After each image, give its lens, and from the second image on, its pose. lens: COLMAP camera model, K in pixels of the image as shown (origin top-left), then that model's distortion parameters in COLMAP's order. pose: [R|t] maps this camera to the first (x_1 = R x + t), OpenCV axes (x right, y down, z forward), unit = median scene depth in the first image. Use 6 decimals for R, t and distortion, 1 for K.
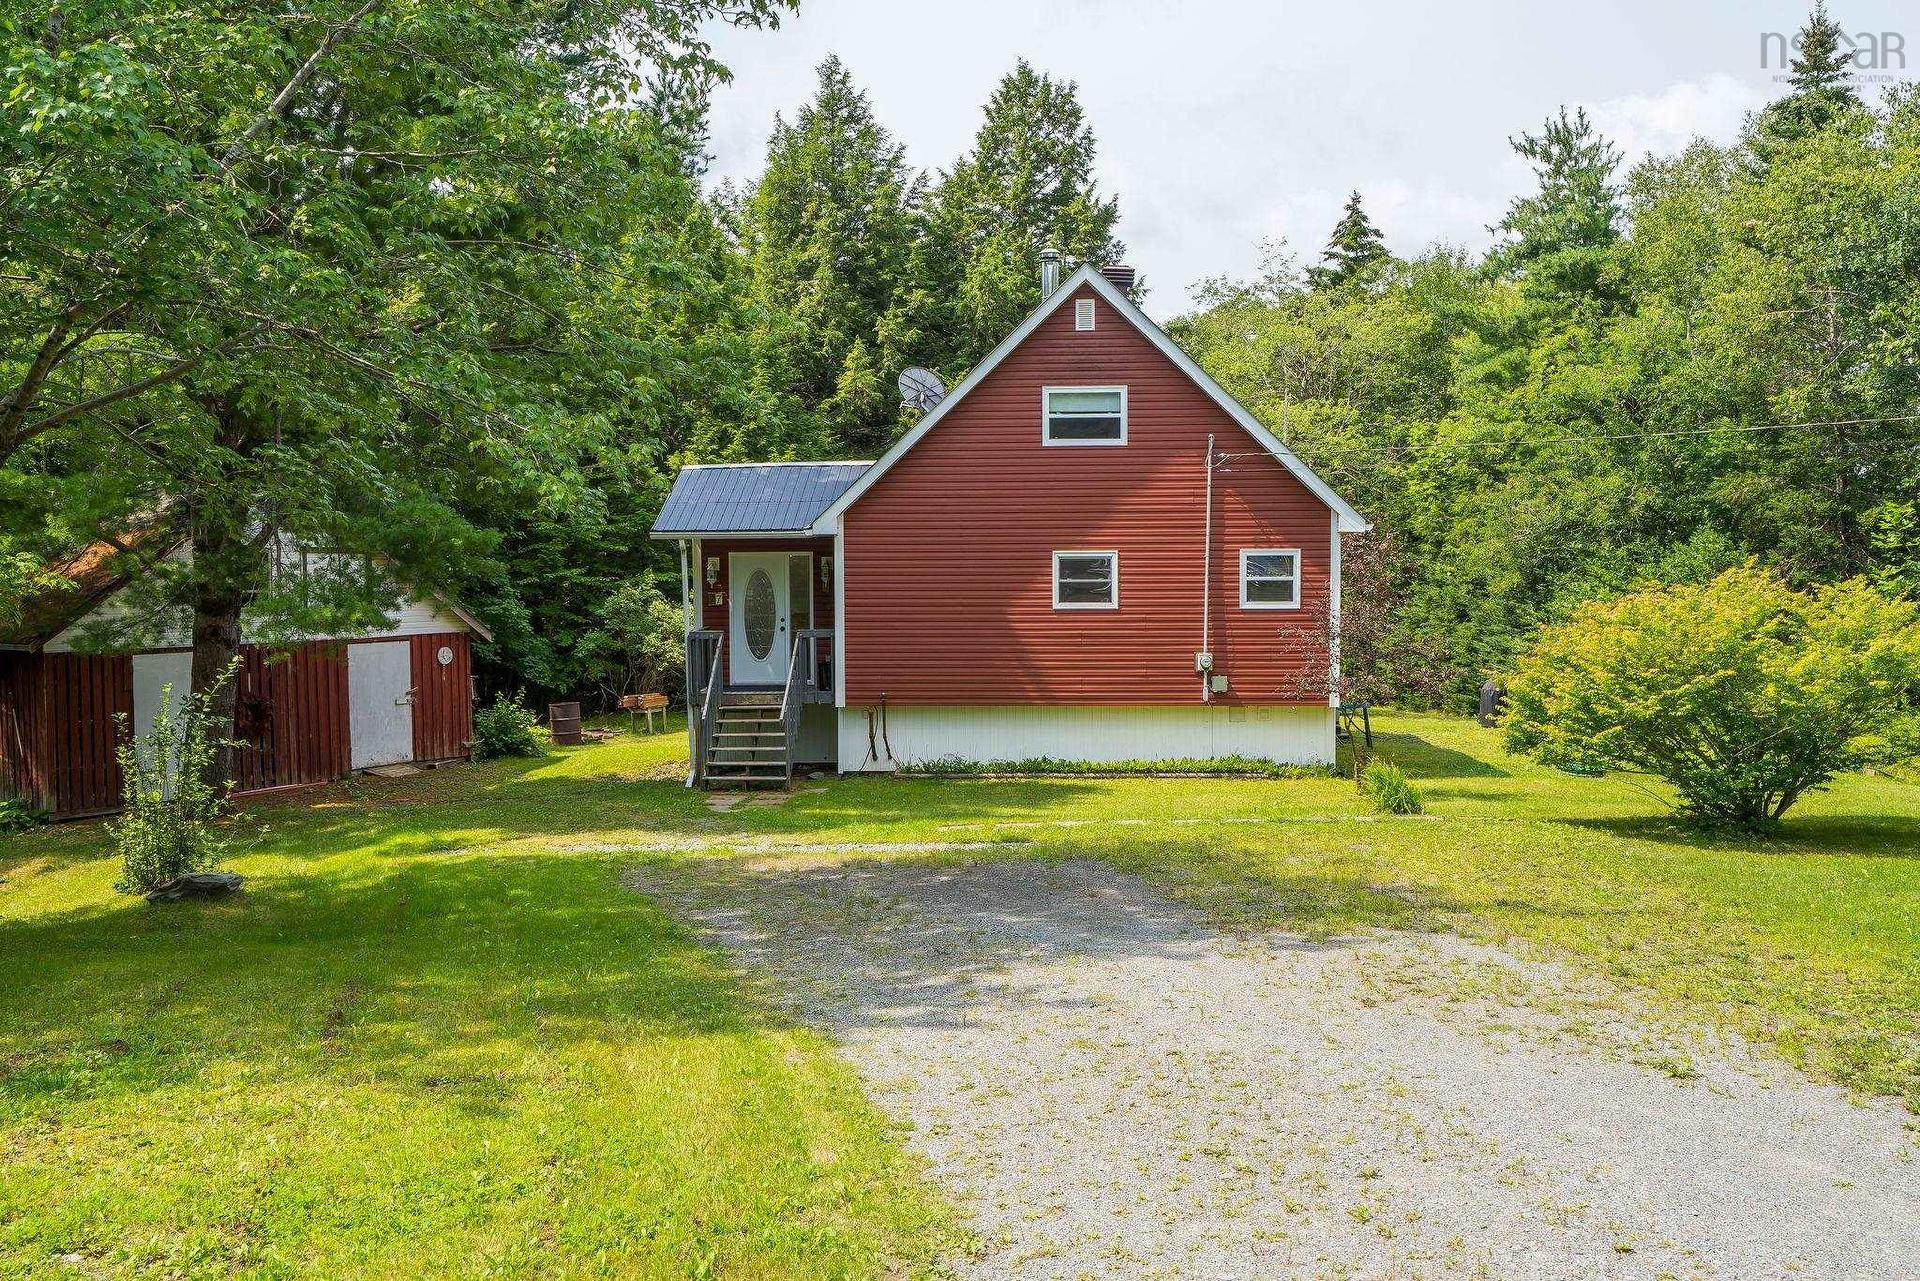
lens RADIAL K [[1618.6, 0, 955.1], [0, 1618.6, 646.1], [0, 0, 1]] dist [-0.006151, -0.027671]
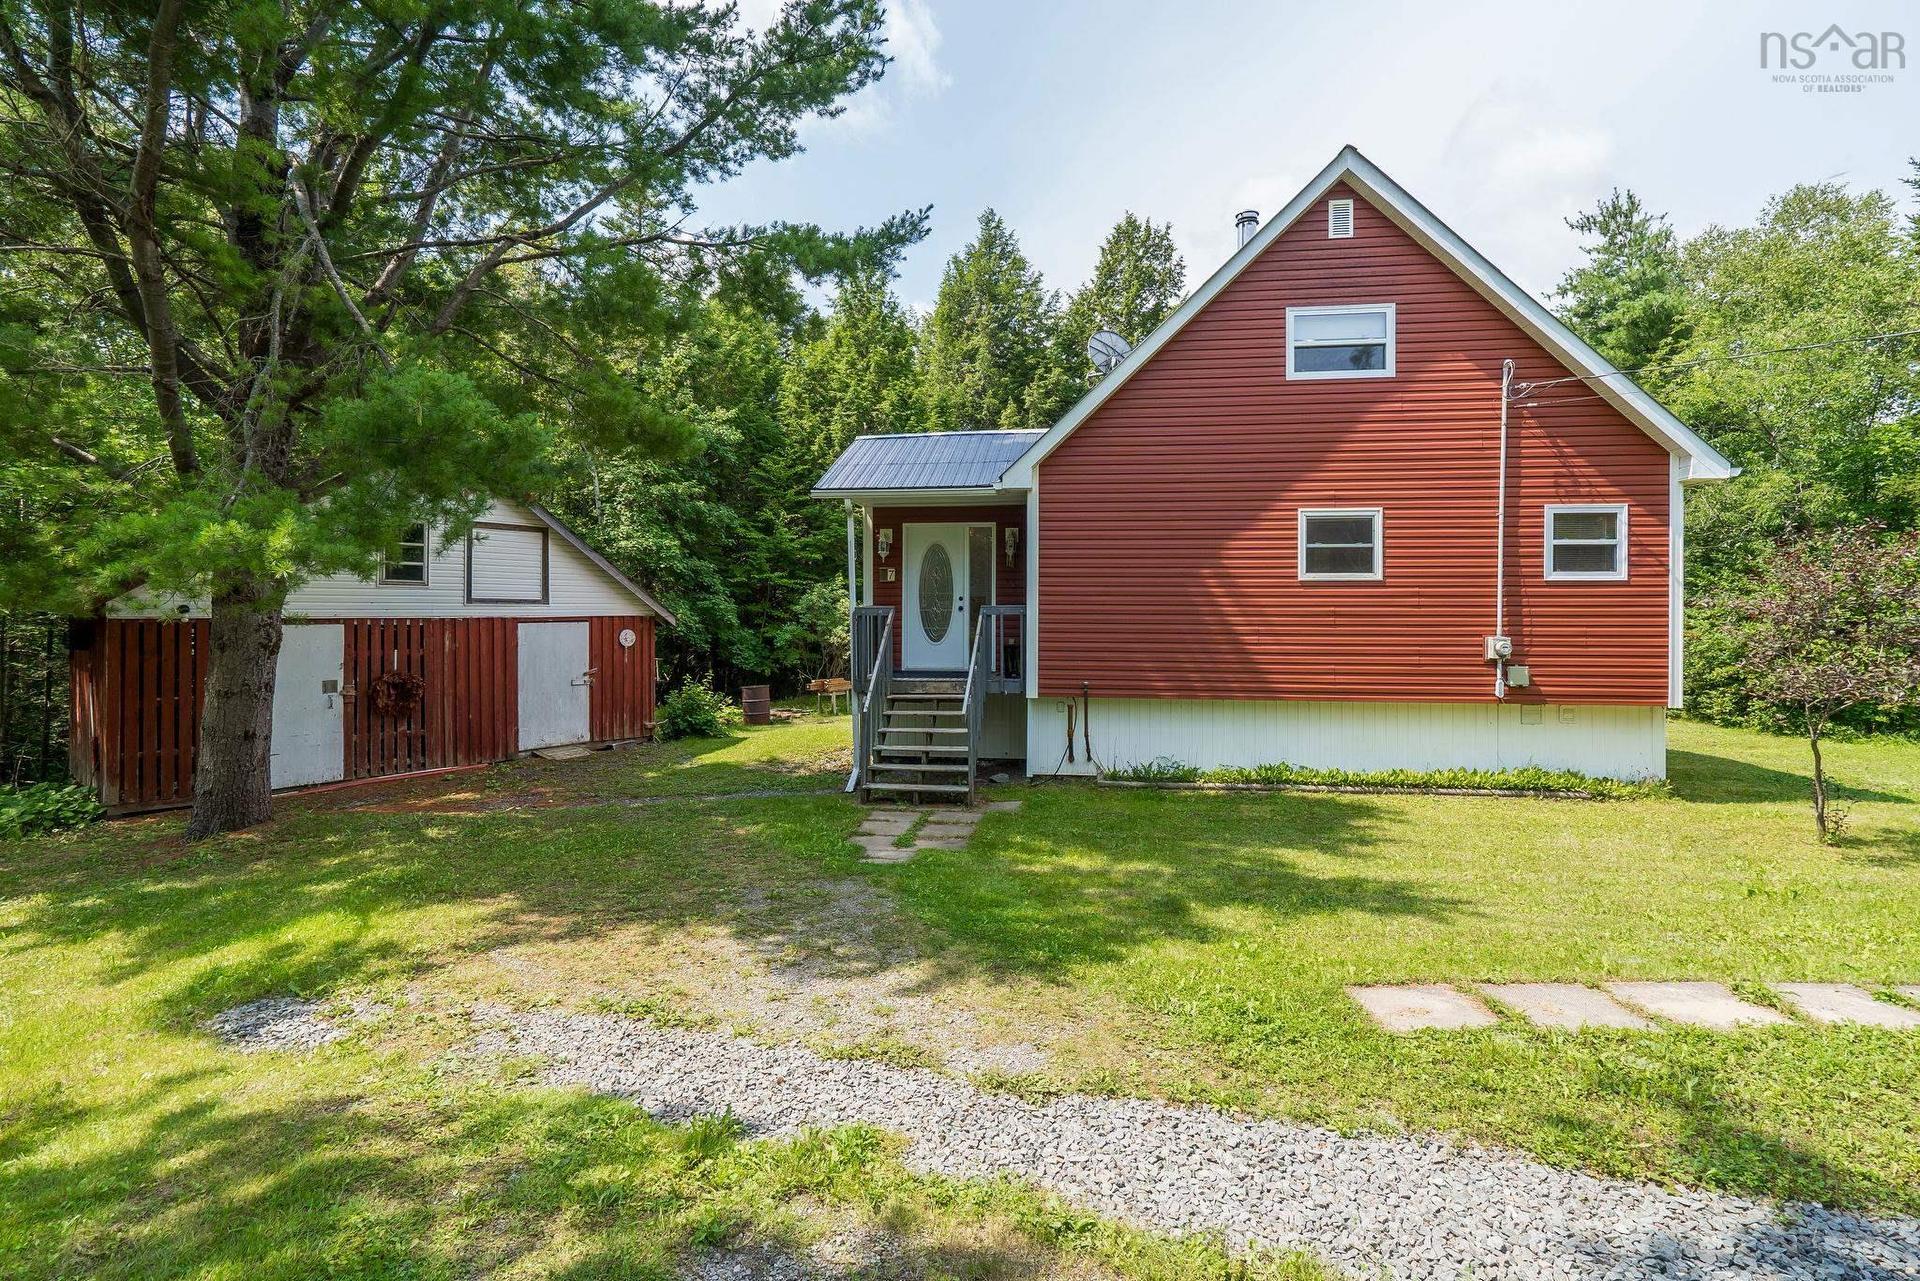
lens RADIAL K [[883.3, 0, 960.1], [0, 883.3, 607.9], [0, 0, 1]] dist [-0.012986, 0.006259]
pose [[0.996502, 0.008018, -0.083186, -0.063855], [-0.012417, 0.998544, -0.052504, 0.014441], [0.082644, 0.053353, 0.995150, 0.493939]]
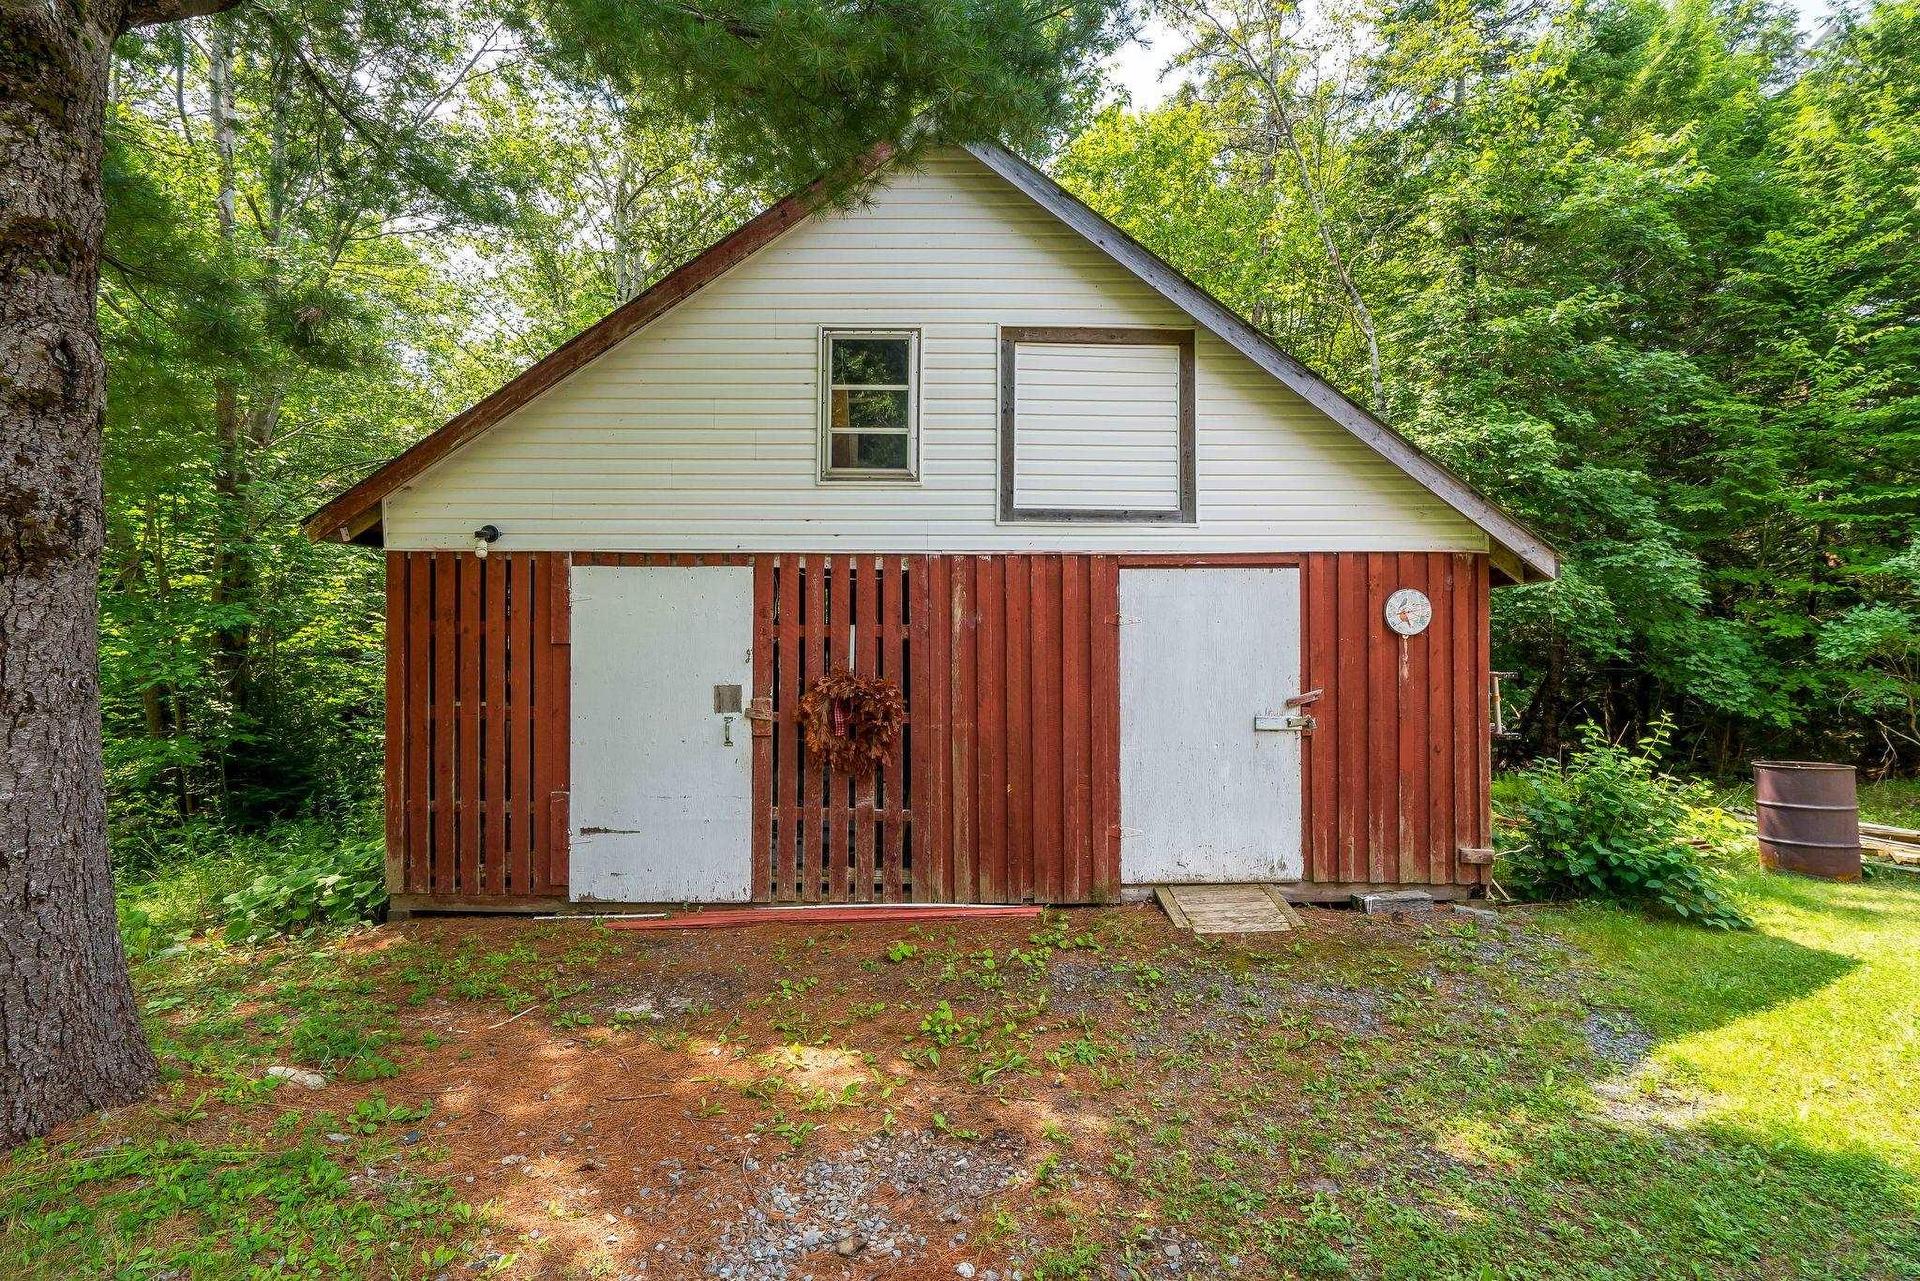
lens RADIAL K [[890.3, 0, 973.3], [0, 890.3, 631.1], [0, 0, 1]] dist [0.000320, 0.000198]
pose [[0.581850, 0.010762, -0.813225, -0.220151], [-0.047465, 0.998657, -0.020745, 0.020720], [0.811910, 0.050670, 0.581580, 0.852919]]
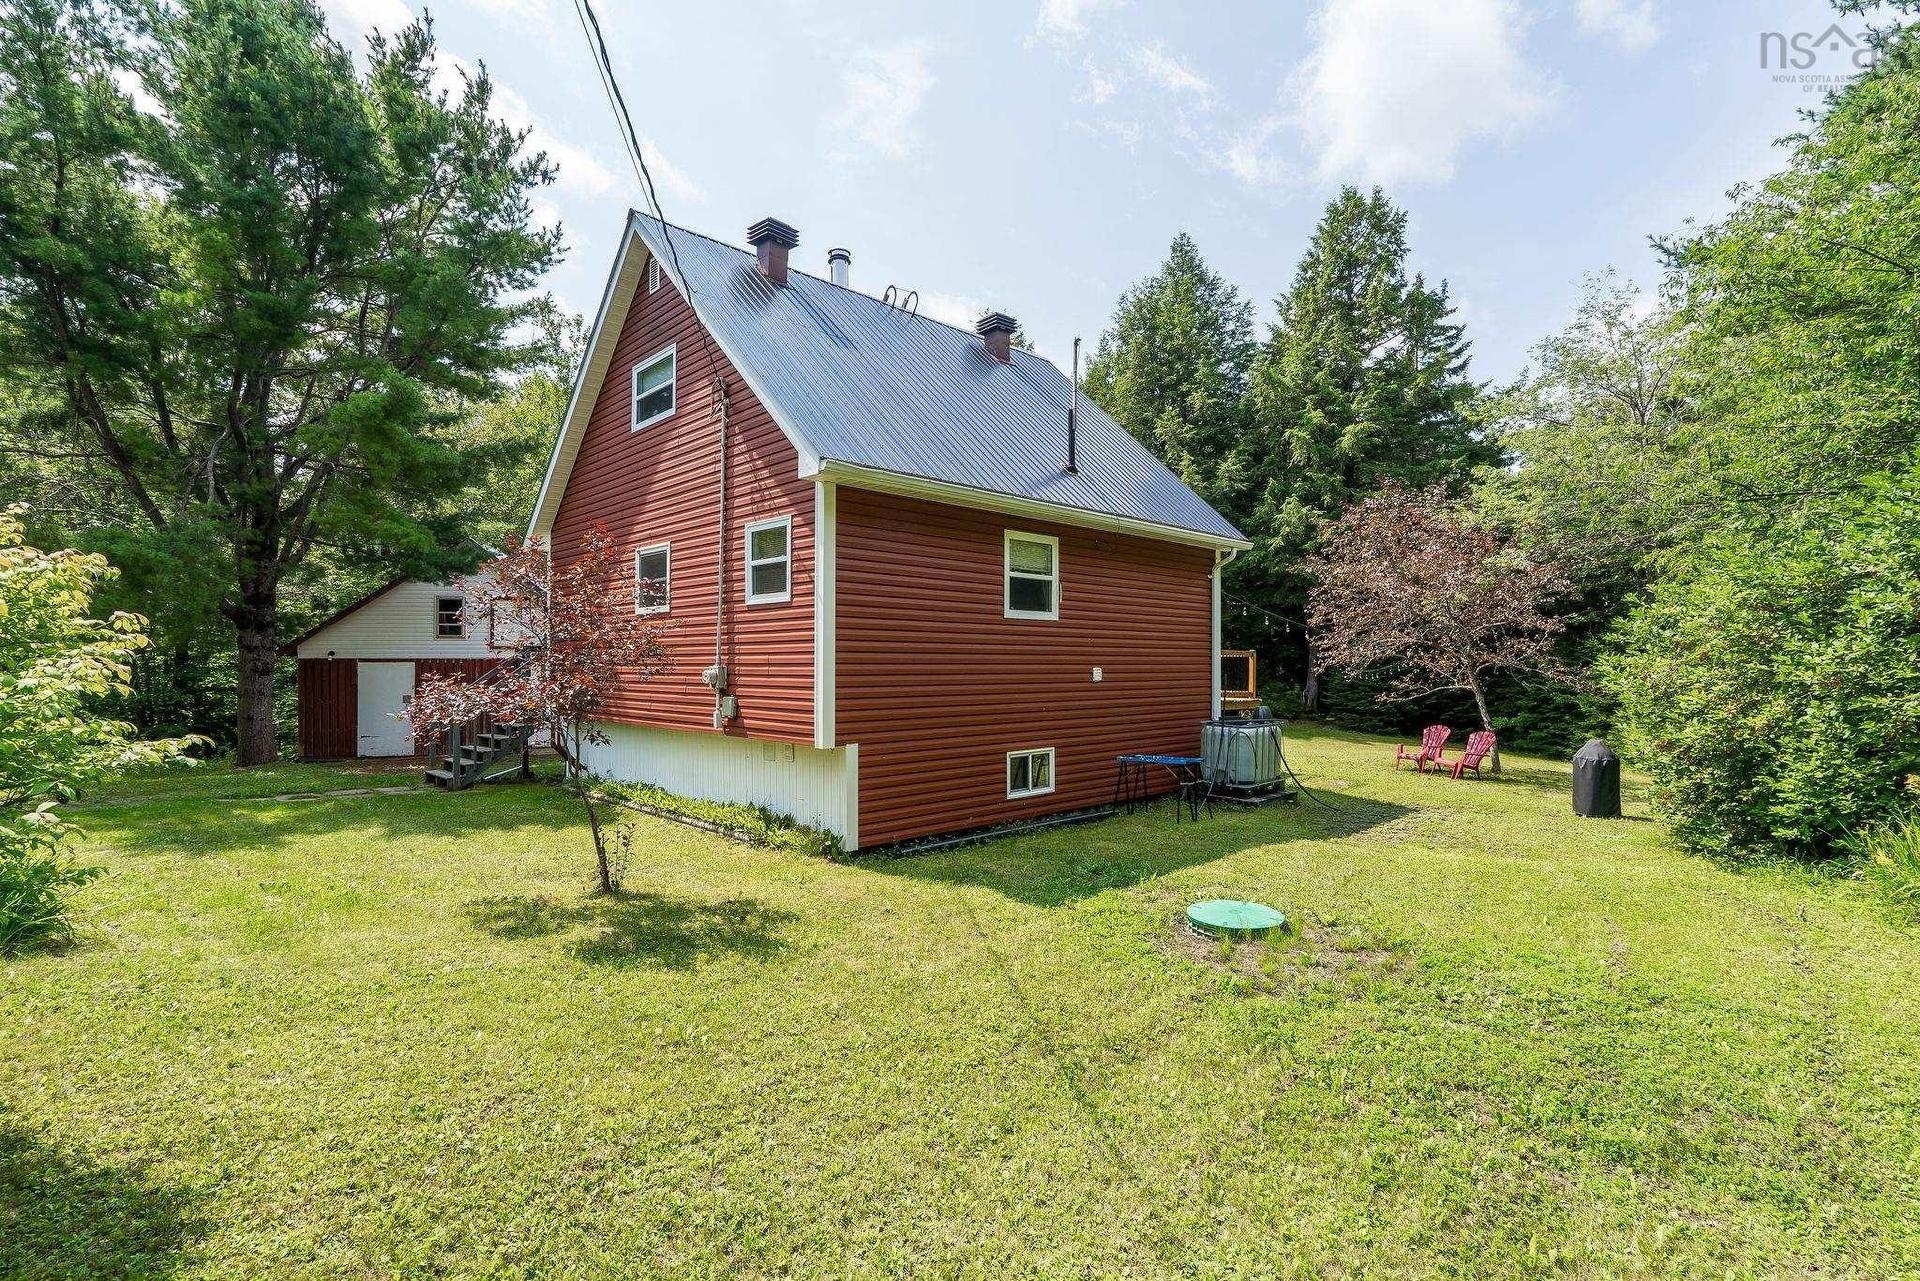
lens RADIAL K [[878.5, 0, 960.5], [0, 878.5, 627.3], [0, 0, 1]] dist [-0.006281, 0.000036]
pose [[0.730215, -0.022719, -0.682840, 0.464452], [-0.039889, 0.996324, -0.075806, 0.011964], [0.682052, 0.082593, 0.726625, 0.695565]]
